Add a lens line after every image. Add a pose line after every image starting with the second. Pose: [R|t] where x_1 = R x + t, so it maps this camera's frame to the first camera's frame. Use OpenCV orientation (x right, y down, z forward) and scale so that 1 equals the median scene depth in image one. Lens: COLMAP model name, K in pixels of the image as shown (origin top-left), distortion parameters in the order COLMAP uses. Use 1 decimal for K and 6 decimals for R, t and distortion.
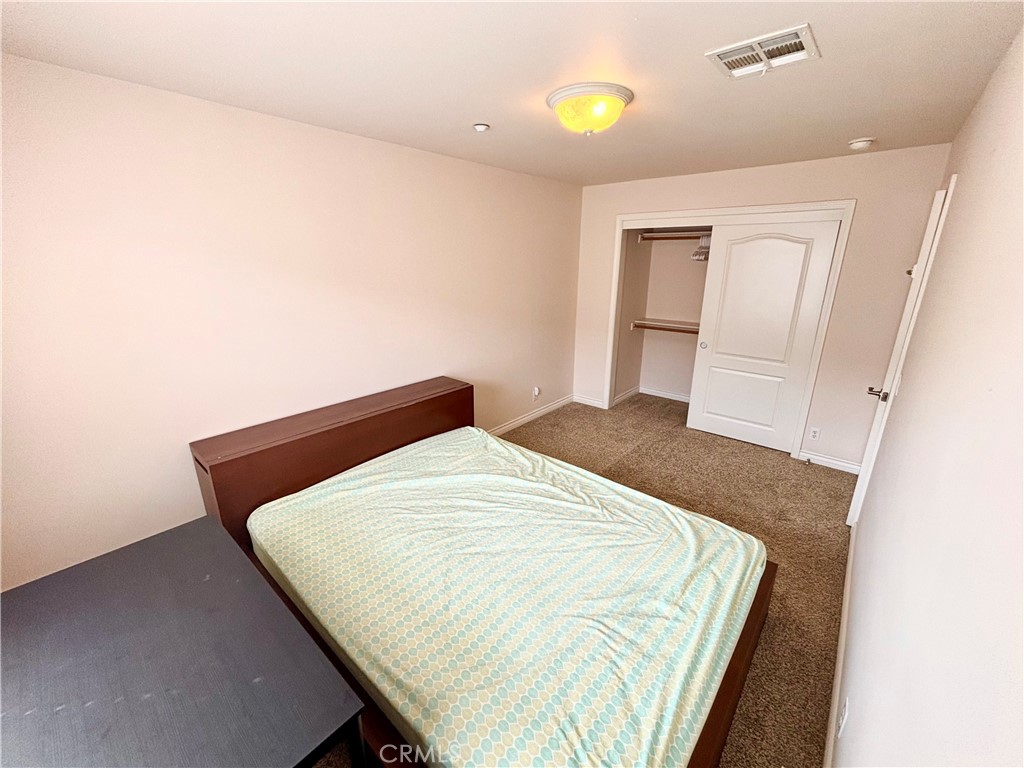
lens RADIAL K [[413.1, 0, 512.6], [0, 413.1, 382.5], [0, 0, 1]] dist [0.000406, -0.000384]
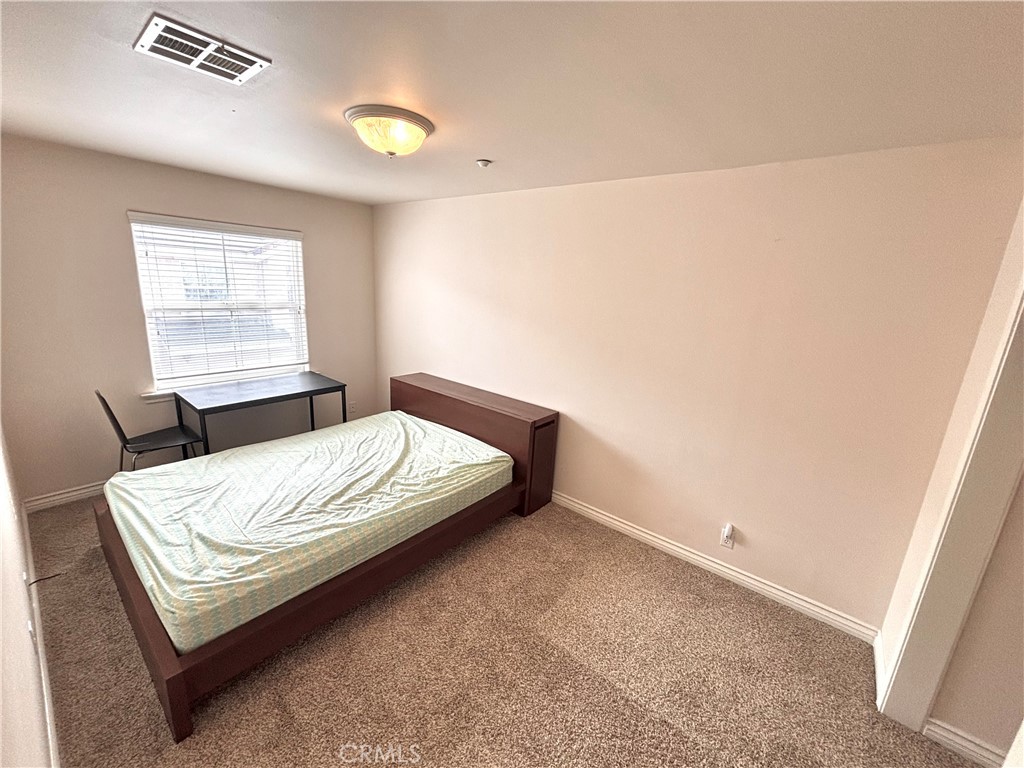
lens RADIAL K [[413.1, 0, 512.6], [0, 413.1, 382.5], [0, 0, 1]] dist [0.000406, -0.000384]
pose [[0.024666, 0.234956, -0.971693, 1.040764], [-0.350509, 0.912319, 0.211701, -0.342341], [0.936234, 0.335366, 0.104857, 1.103029]]
